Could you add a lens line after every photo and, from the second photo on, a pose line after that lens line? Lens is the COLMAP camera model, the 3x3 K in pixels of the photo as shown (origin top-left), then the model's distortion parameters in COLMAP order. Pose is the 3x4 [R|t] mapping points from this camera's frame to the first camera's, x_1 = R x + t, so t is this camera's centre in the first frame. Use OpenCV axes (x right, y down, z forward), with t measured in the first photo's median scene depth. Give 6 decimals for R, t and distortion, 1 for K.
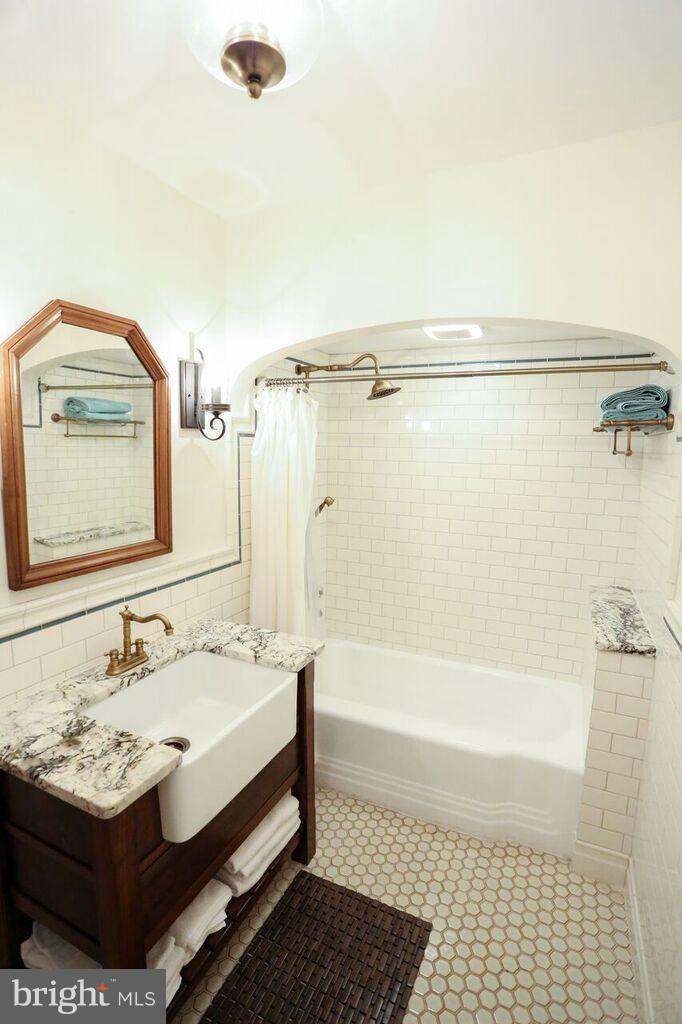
lens RADIAL K [[495.9, 0, 341.0], [0, 495.9, 512.0], [0, 0, 1]] dist [-0.075504, 0.032856]
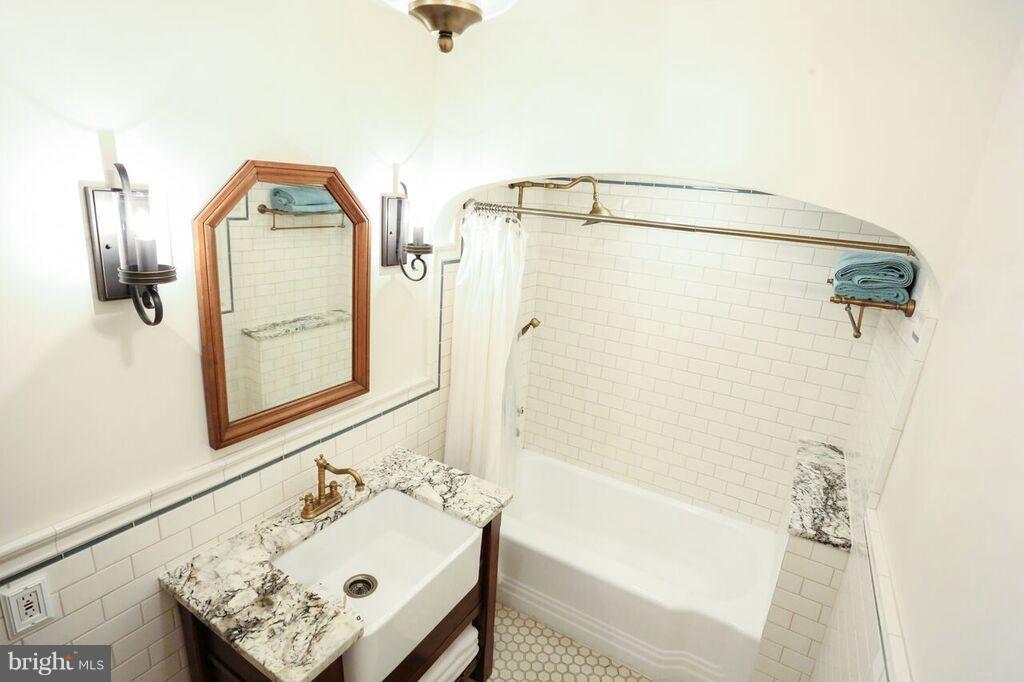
lens RADIAL K [[516.6, 0, 514.1], [0, 516.6, 340.3], [0, 0, 1]] dist [-0.073889, 0.038660]
pose [[0.993667, 0.081125, -0.077746, 0.025202], [-0.069554, 0.987499, 0.141447, -0.195869], [0.088249, -0.135143, 0.986888, 0.004850]]
